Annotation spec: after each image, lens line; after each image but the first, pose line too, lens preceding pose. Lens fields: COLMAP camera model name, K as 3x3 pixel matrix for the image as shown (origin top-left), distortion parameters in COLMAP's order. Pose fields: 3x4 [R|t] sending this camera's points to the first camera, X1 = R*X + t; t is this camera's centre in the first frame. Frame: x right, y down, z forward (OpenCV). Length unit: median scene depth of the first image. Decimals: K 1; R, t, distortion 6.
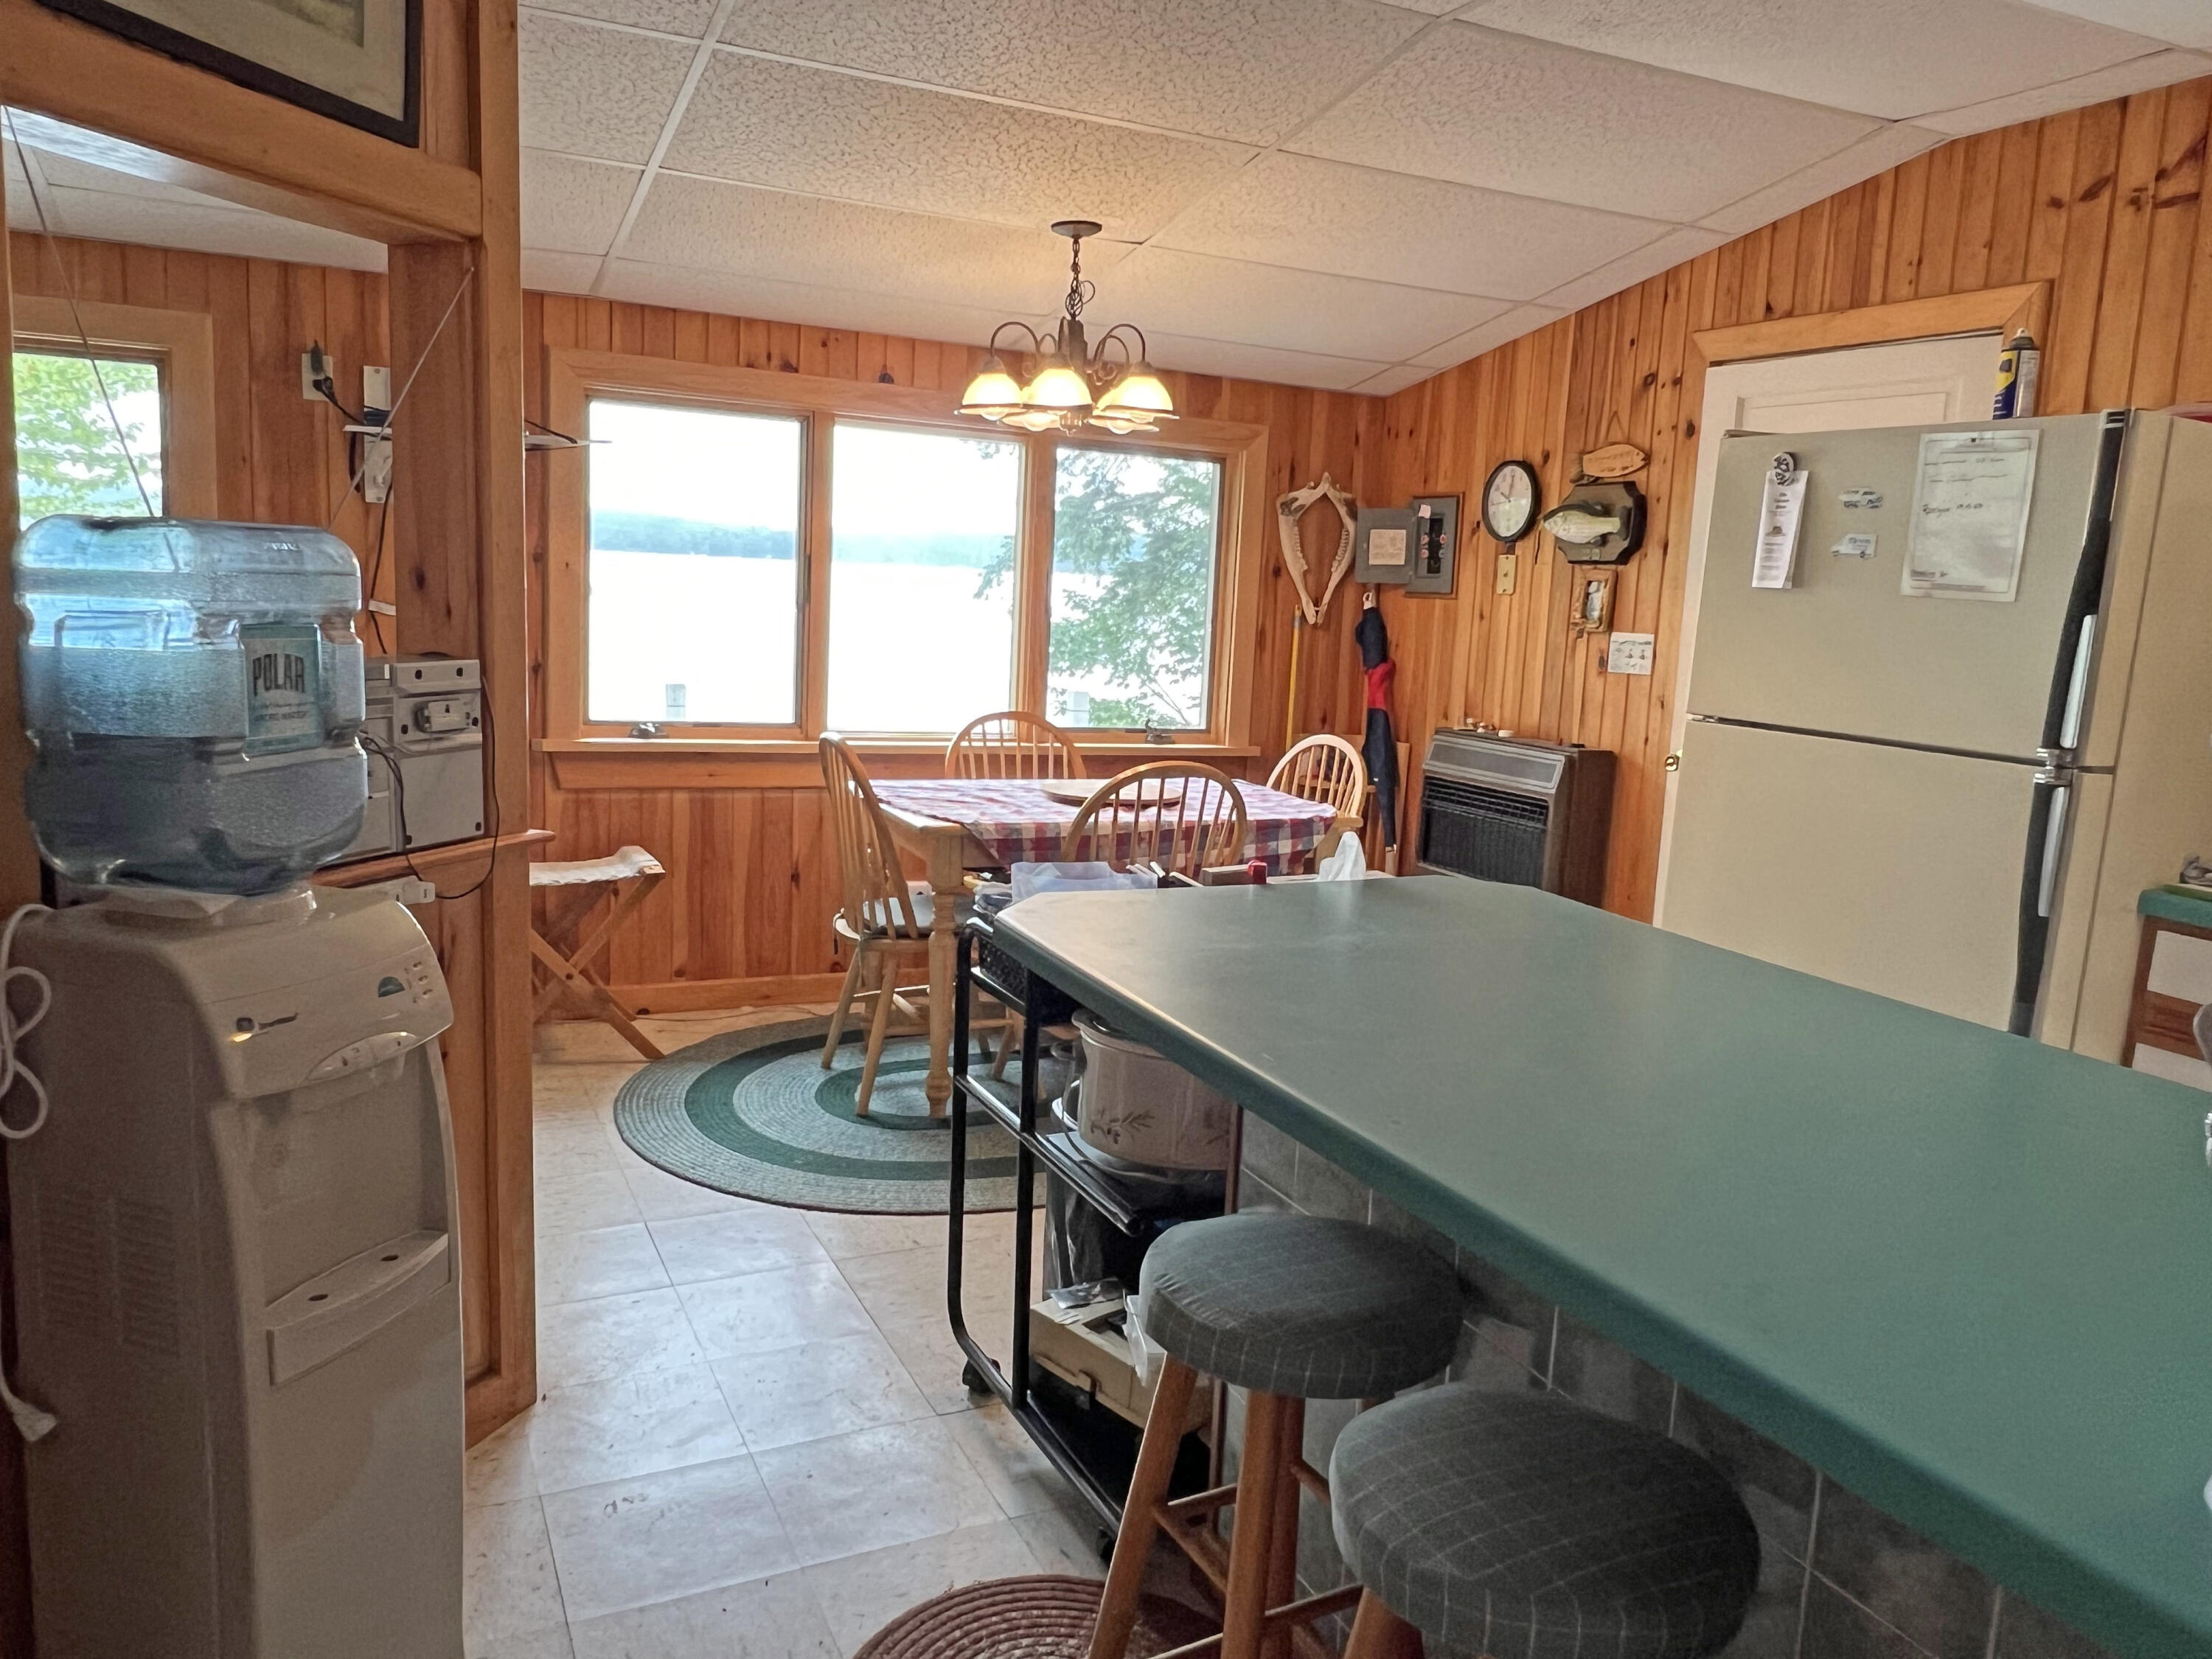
lens RADIAL K [[1599.7, 0, 1110.7], [0, 1599.7, 819.4], [0, 0, 1]] dist [0.011129, -0.015793]
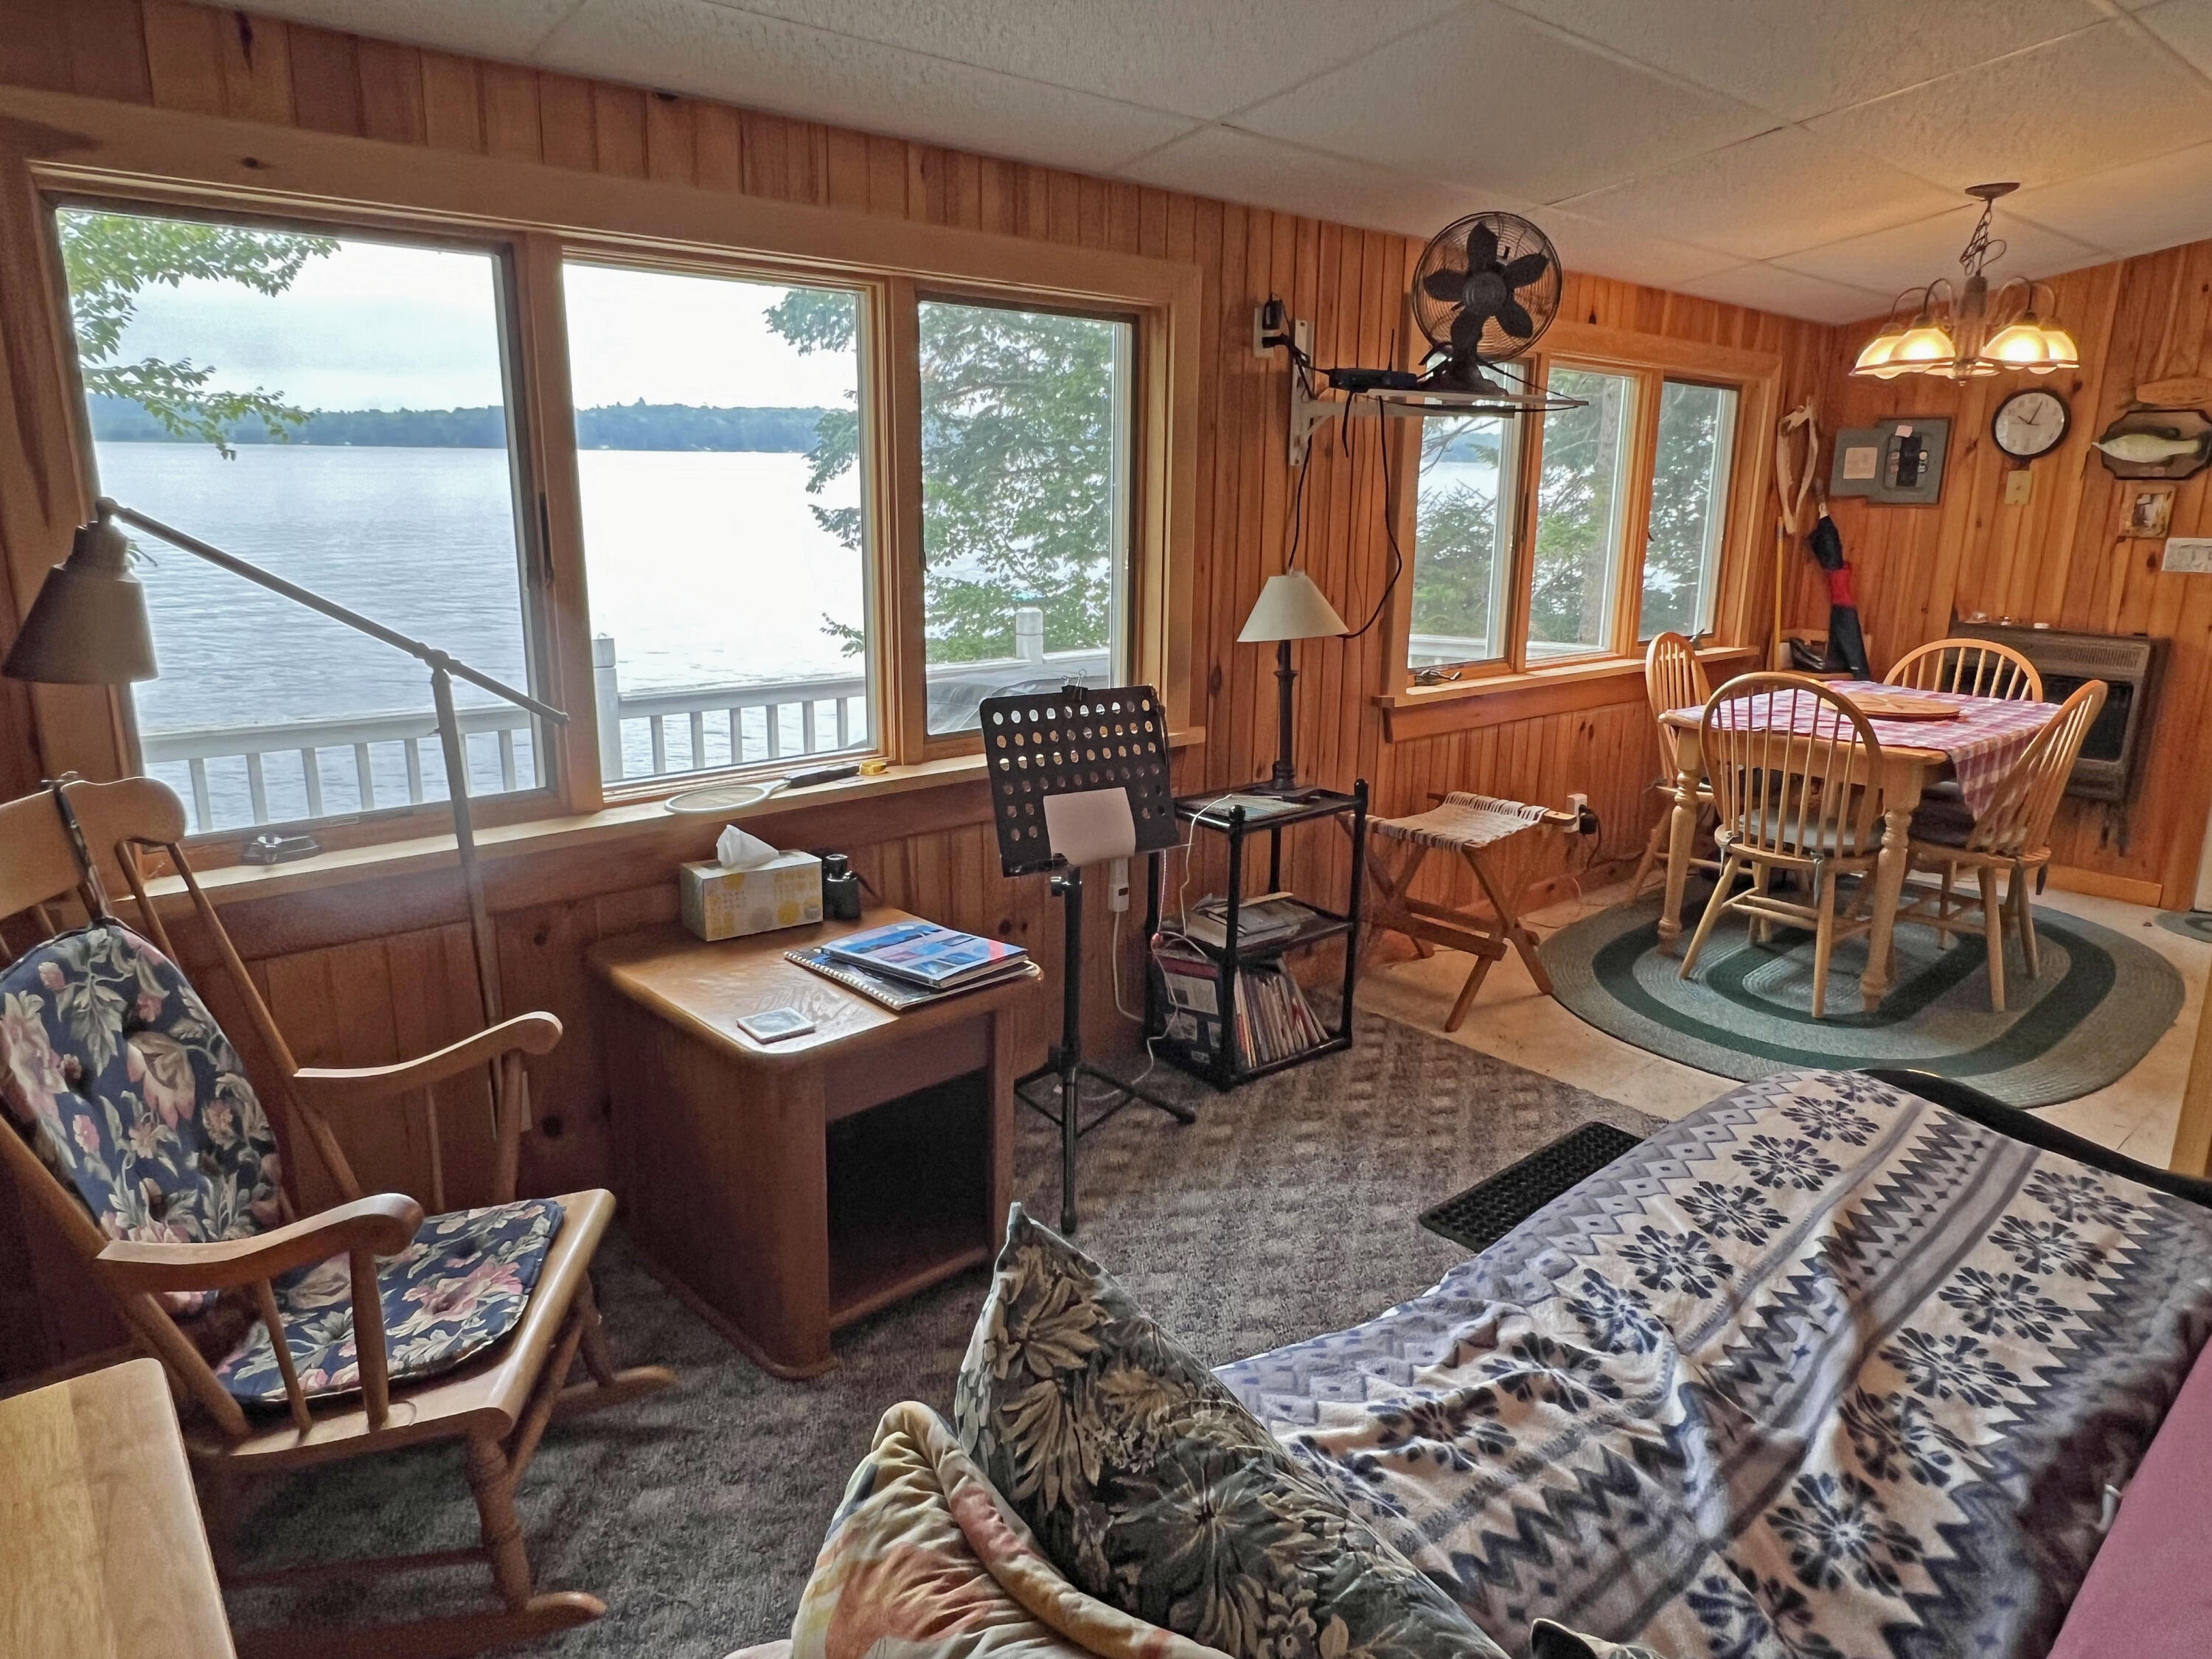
lens RADIAL K [[1436.1, 0, 1113.2], [0, 1436.1, 825.0], [0, 0, 1]] dist [-0.005196, 0.003218]
pose [[0.957063, -0.101526, 0.271519, -0.773629], [0.071767, 0.990488, 0.117397, -0.087539], [-0.280855, -0.092871, 0.955246, 0.176634]]
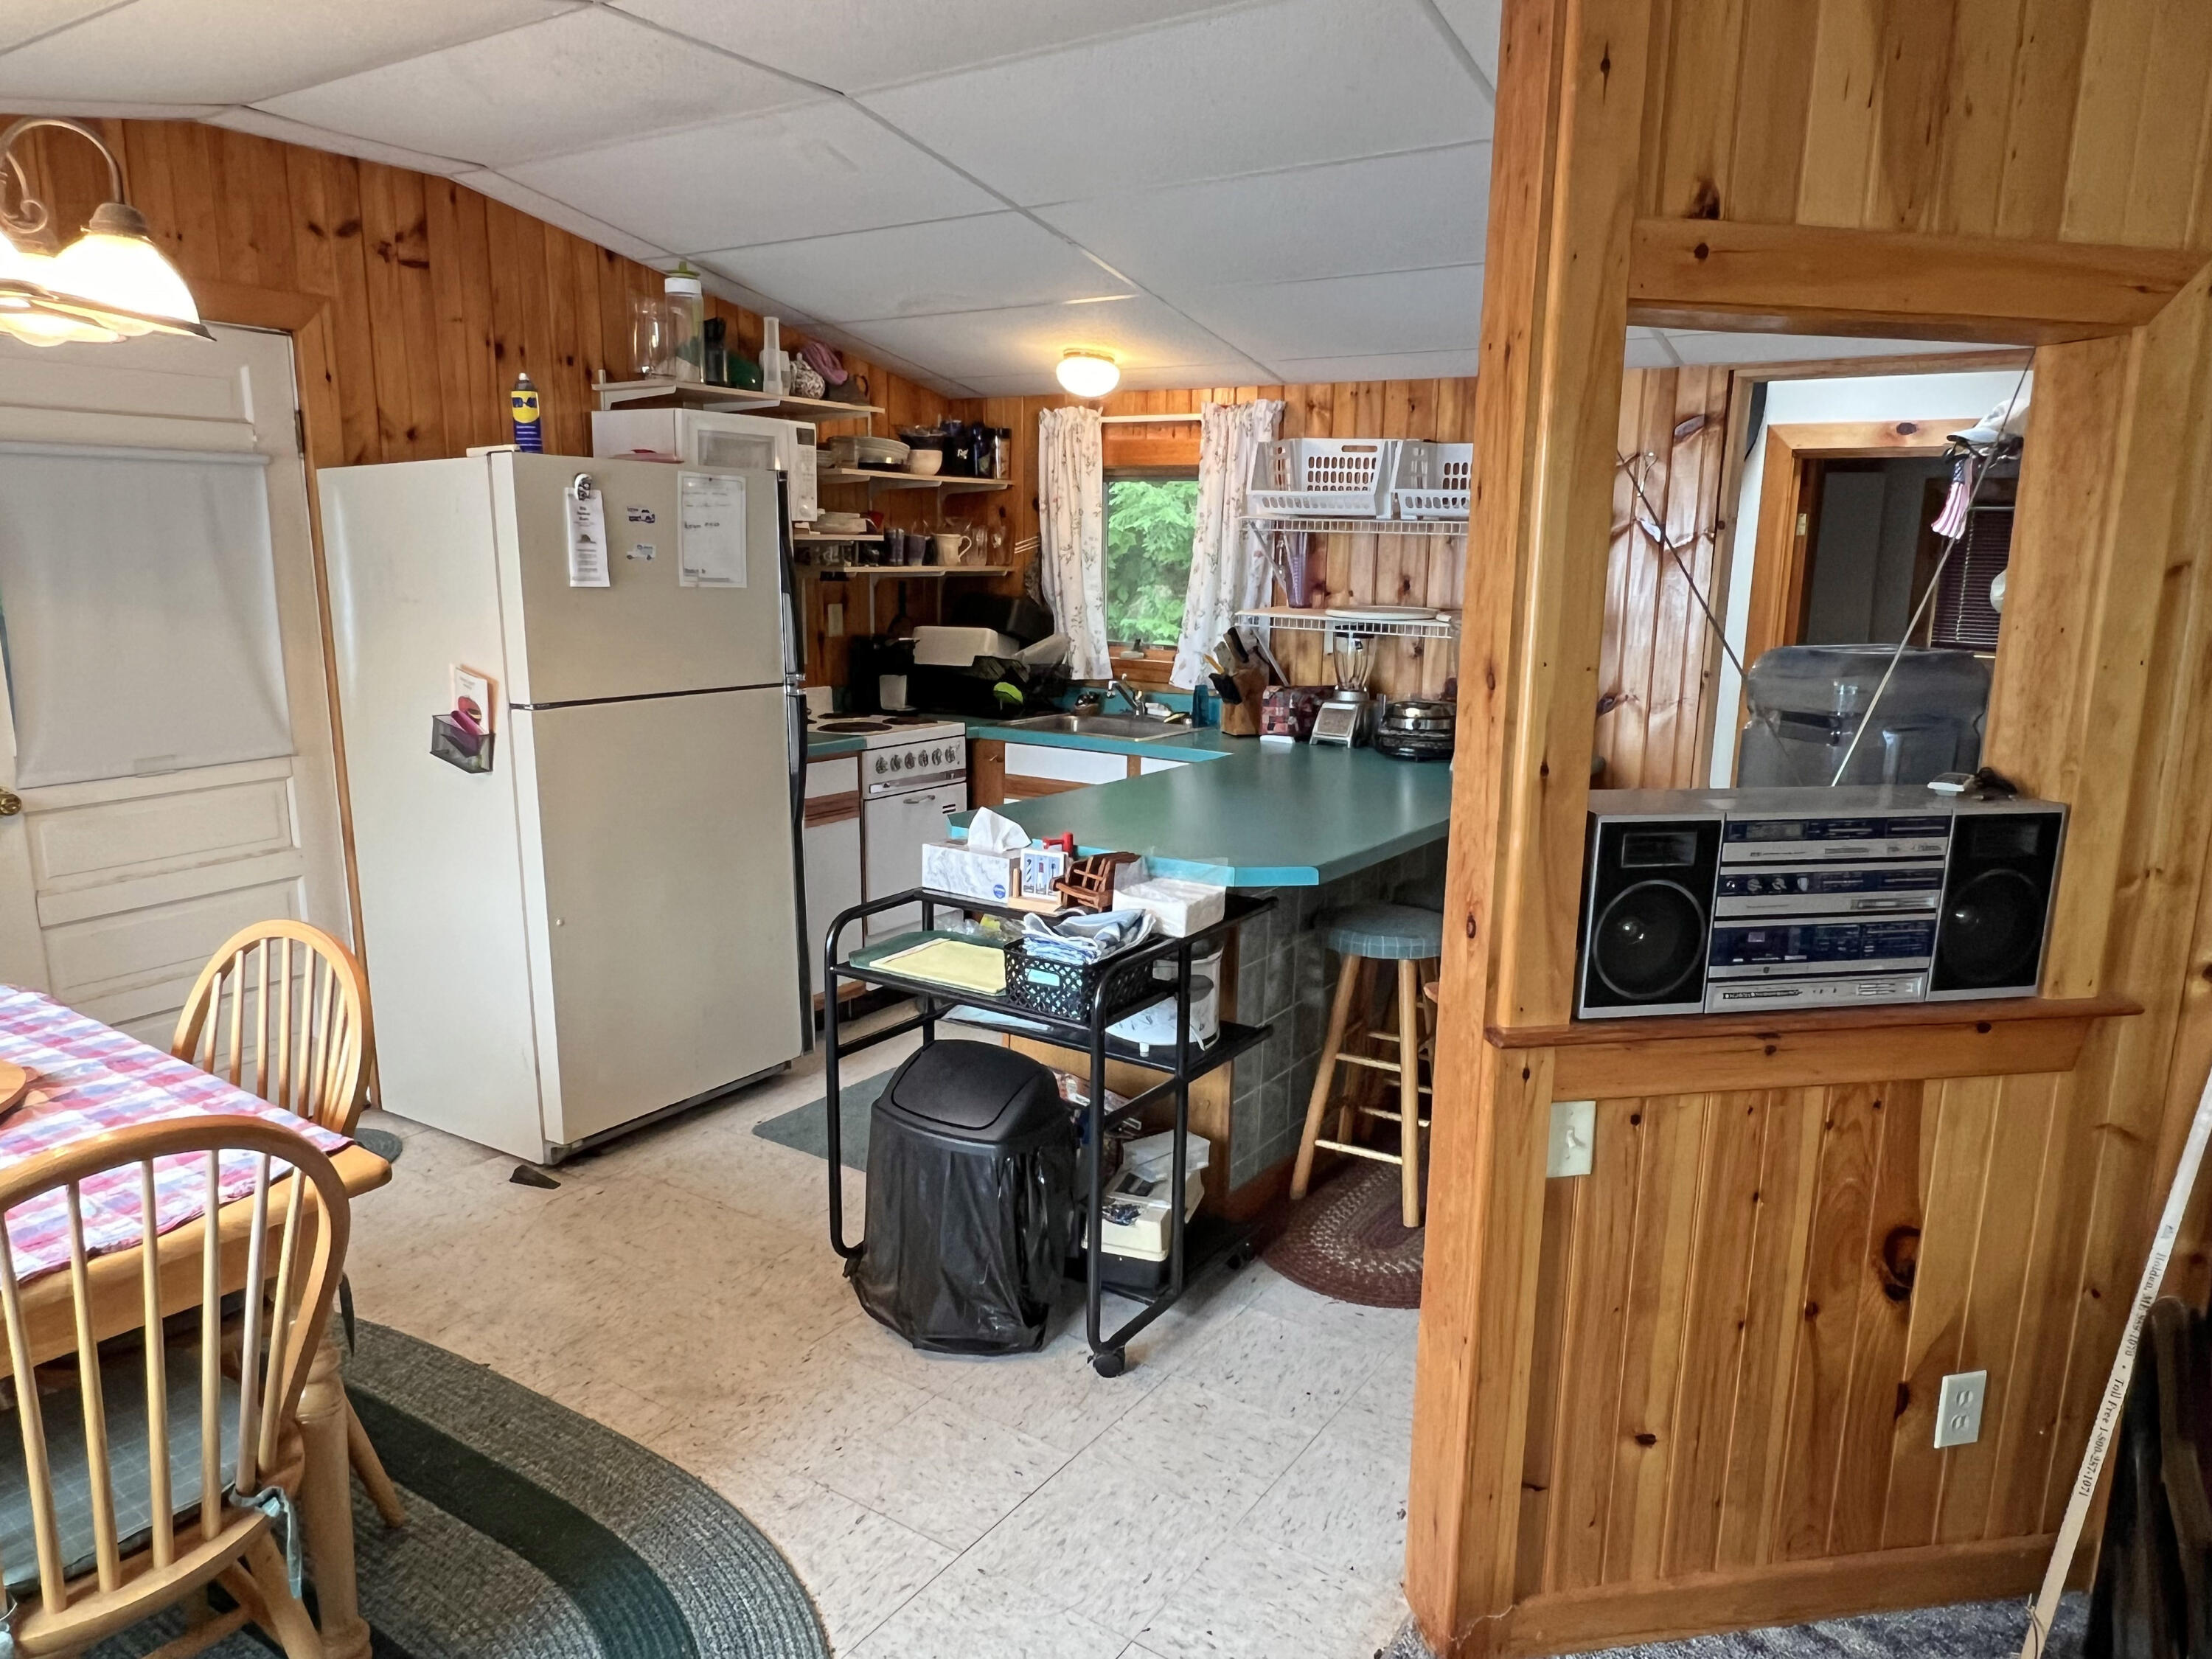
lens RADIAL K [[1436.1, 0, 1094.4], [0, 1436.1, 838.7], [0, 0, 1]] dist [-0.005196, 0.003218]
pose [[-0.499586, -0.227969, 0.835730, -0.488753], [0.091586, 0.945444, 0.312646, -0.182004], [-0.861409, 0.232734, -0.451451, 0.818172]]
